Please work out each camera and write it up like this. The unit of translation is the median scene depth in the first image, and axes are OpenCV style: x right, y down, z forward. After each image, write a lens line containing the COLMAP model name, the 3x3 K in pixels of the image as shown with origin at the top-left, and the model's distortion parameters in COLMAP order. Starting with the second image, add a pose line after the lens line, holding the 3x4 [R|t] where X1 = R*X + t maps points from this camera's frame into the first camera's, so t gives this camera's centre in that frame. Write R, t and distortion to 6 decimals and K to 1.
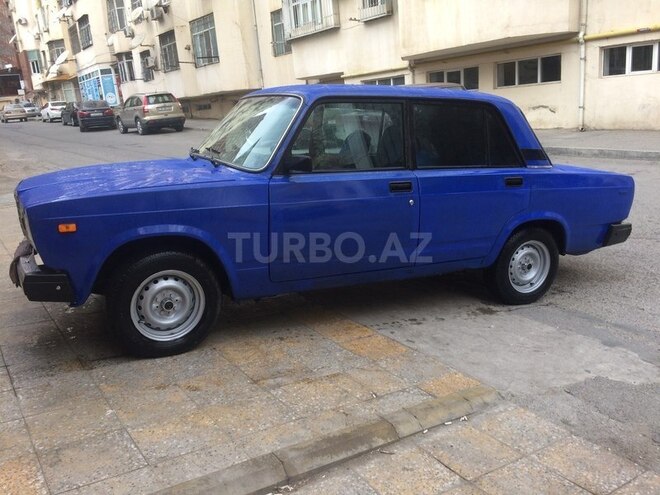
lens RADIAL K [[560.2, 0, 333.6], [0, 560.2, 250.9], [0, 0, 1]] dist [0.079898, -0.111173]
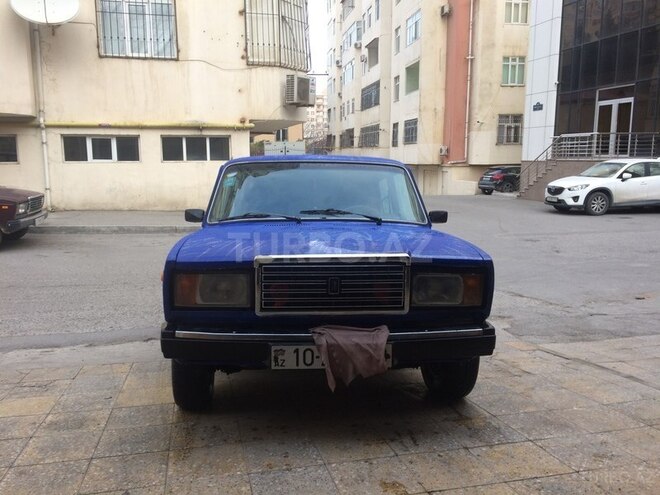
lens RADIAL K [[560.2, 0, 325.8], [0, 560.2, 250.1], [0, 0, 1]] dist [0.079898, -0.111173]
pose [[0.366379, -0.068896, 0.927912, -0.357720], [0.210267, 0.977588, -0.010438, -0.032023], [-0.906396, 0.198933, 0.372654, 0.201904]]
